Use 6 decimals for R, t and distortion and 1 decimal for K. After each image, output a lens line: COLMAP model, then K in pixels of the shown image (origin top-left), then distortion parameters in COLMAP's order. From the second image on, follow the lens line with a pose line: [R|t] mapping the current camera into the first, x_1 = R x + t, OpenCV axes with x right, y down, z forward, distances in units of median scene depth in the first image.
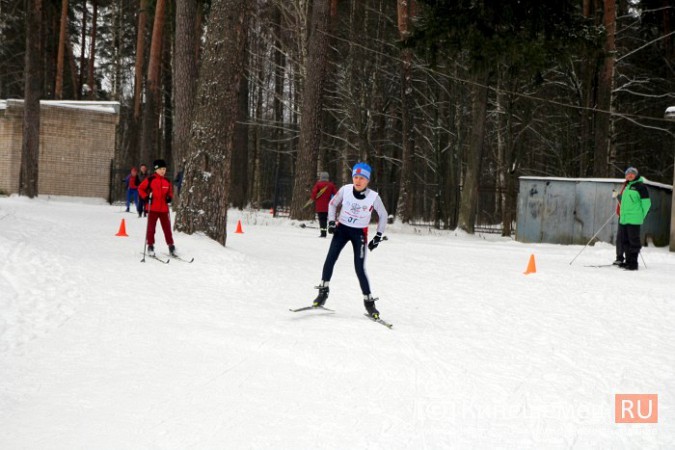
lens RADIAL K [[1460.2, 0, 337.5], [0, 1460.2, 225.0], [0, 0, 1]] dist [-0.004453, 0.093213]
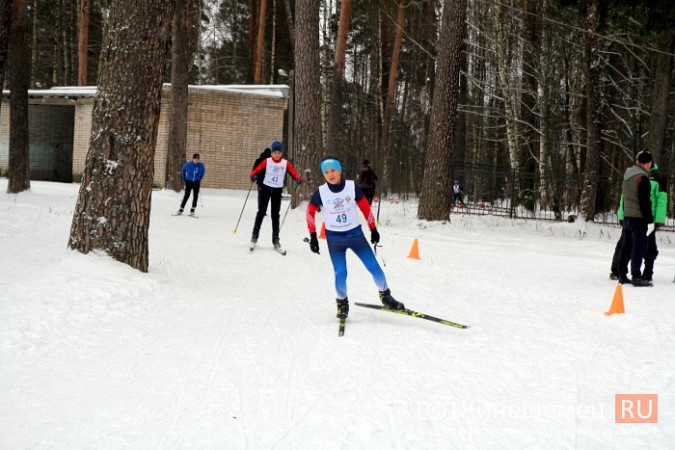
lens RADIAL K [[1460.2, 0, 337.5], [0, 1460.2, 225.0], [0, 0, 1]] dist [-0.004453, 0.093213]
pose [[0.983883, 0.002548, -0.178794, 0.131072], [-0.001407, 0.999978, 0.006508, -0.011007], [0.178806, -0.006151, 0.983865, 0.352592]]
